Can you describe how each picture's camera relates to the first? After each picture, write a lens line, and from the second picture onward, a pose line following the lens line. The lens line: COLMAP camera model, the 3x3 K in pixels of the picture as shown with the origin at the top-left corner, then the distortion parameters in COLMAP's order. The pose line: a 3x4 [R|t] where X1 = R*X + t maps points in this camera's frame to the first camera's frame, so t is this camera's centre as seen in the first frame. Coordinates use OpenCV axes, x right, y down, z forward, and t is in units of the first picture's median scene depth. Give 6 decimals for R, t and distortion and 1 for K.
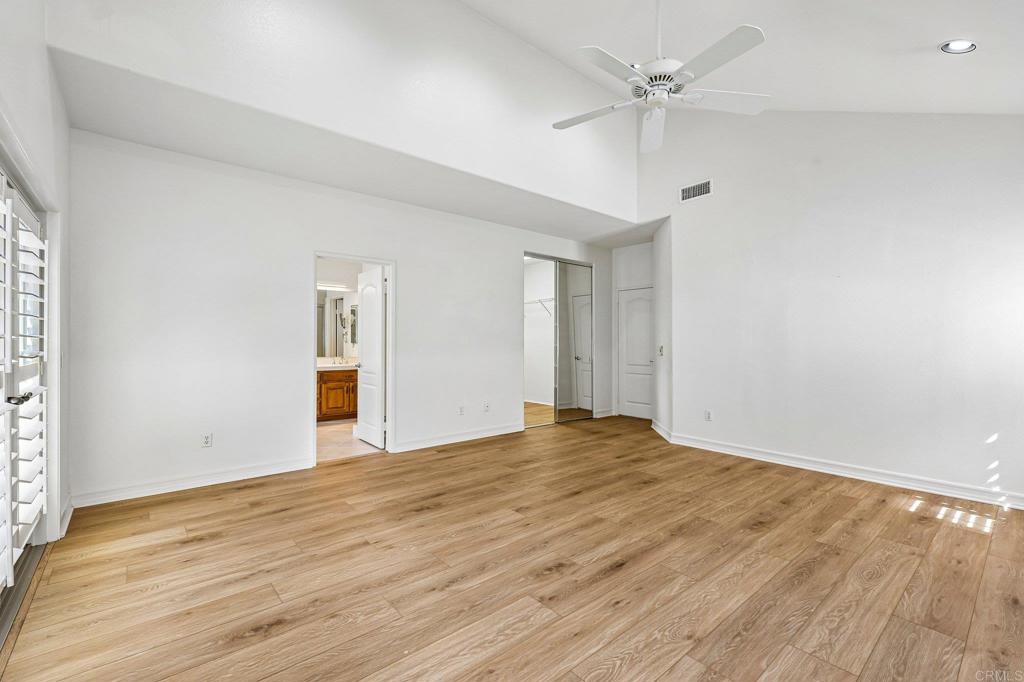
lens RADIAL K [[446.1, 0, 511.3], [0, 446.1, 341.3], [0, 0, 1]] dist [0.000215, 0.000090]
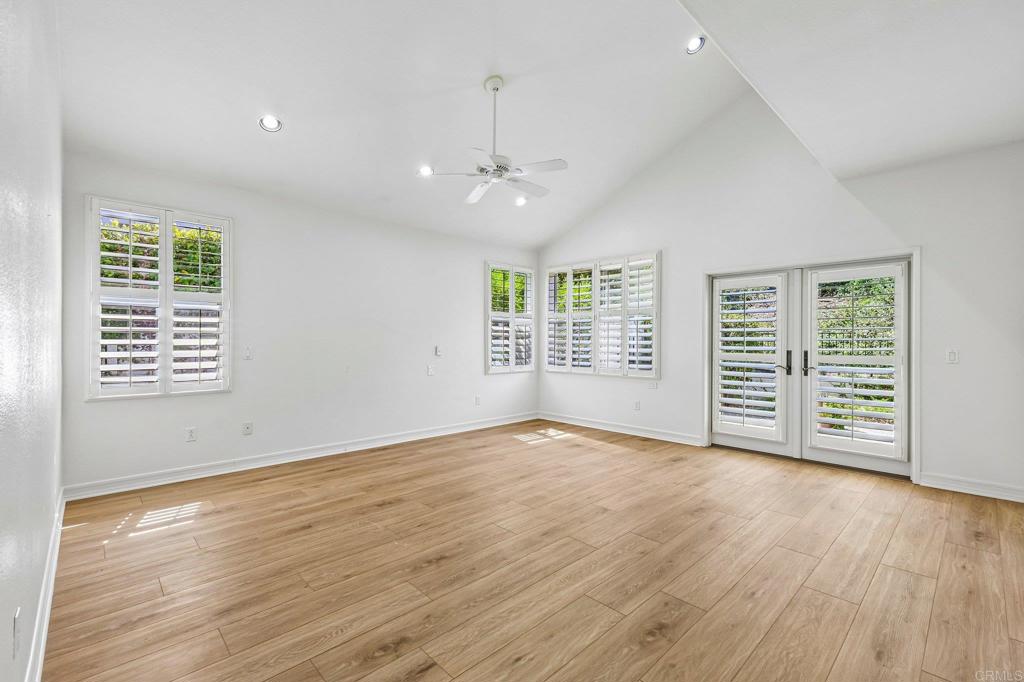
lens RADIAL K [[446.1, 0, 515.2], [0, 446.1, 336.3], [0, 0, 1]] dist [0.000215, 0.000090]
pose [[-0.997918, -0.002473, -0.064445, 0.296685], [-0.001787, 0.999941, -0.010702, 0.000528], [0.064467, -0.010564, -0.997864, 2.097969]]
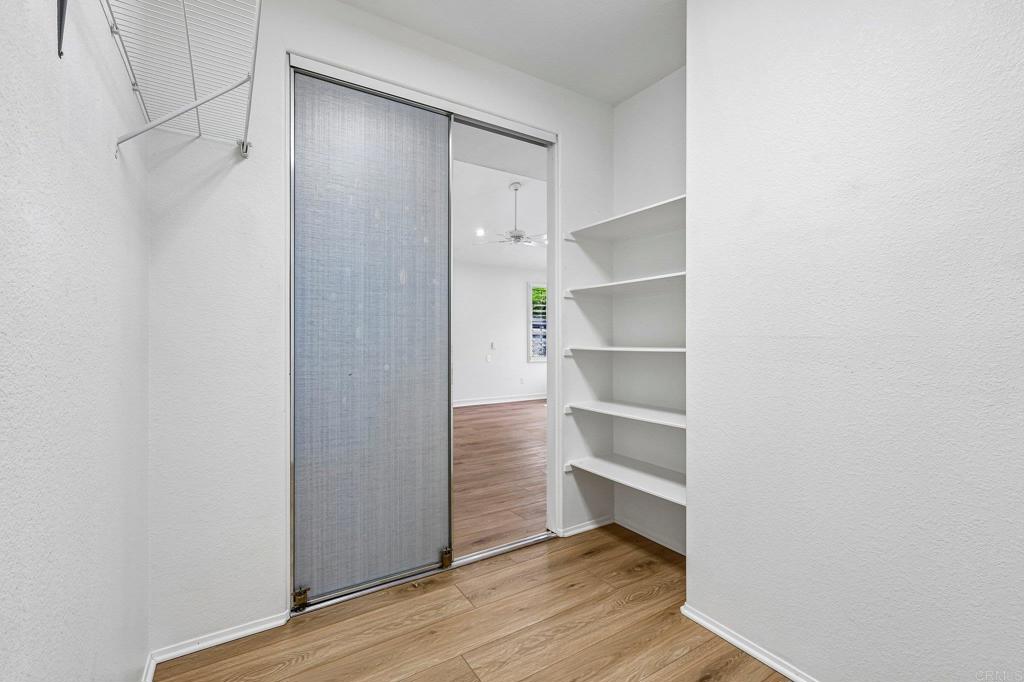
lens RADIAL K [[446.1, 0, 510.9], [0, 446.1, 342.5], [0, 0, 1]] dist [0.000215, 0.000090]
pose [[-0.990178, 0.000637, 0.139814, 0.018982], [0.002335, 0.999926, 0.011979, -0.010922], [-0.139796, 0.012187, -0.990105, 2.899996]]
